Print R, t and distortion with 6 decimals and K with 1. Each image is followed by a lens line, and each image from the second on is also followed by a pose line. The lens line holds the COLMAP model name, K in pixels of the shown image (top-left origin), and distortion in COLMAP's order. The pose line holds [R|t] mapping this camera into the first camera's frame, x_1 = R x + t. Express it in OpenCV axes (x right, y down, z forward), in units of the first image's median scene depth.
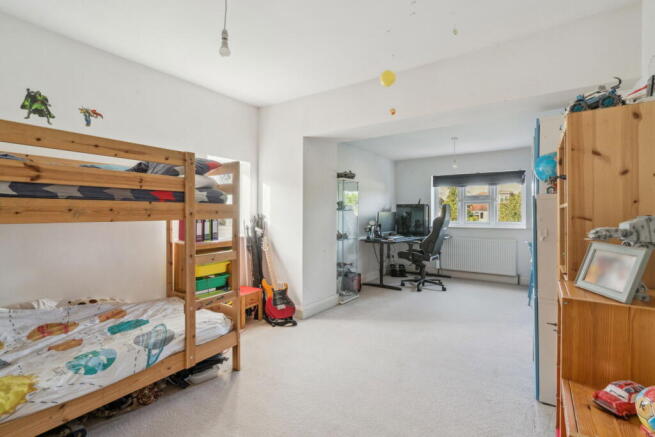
lens RADIAL K [[300.5, 0, 324.1], [0, 300.5, 214.4], [0, 0, 1]] dist [-0.009695, 0.001644]
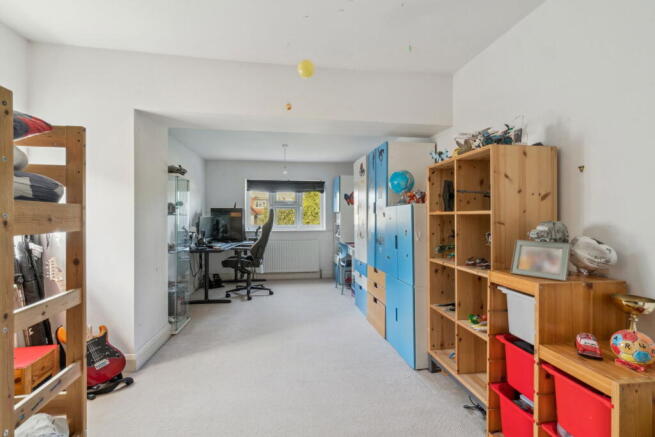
lens RADIAL K [[300.5, 0, 324.0], [0, 300.5, 218.2], [0, 0, 1]] dist [-0.009695, 0.001644]
pose [[0.725563, -0.003687, 0.688146, -0.198260], [0.003619, 0.999992, 0.001542, -0.004285], [-0.688147, 0.001371, 0.725570, 0.169185]]
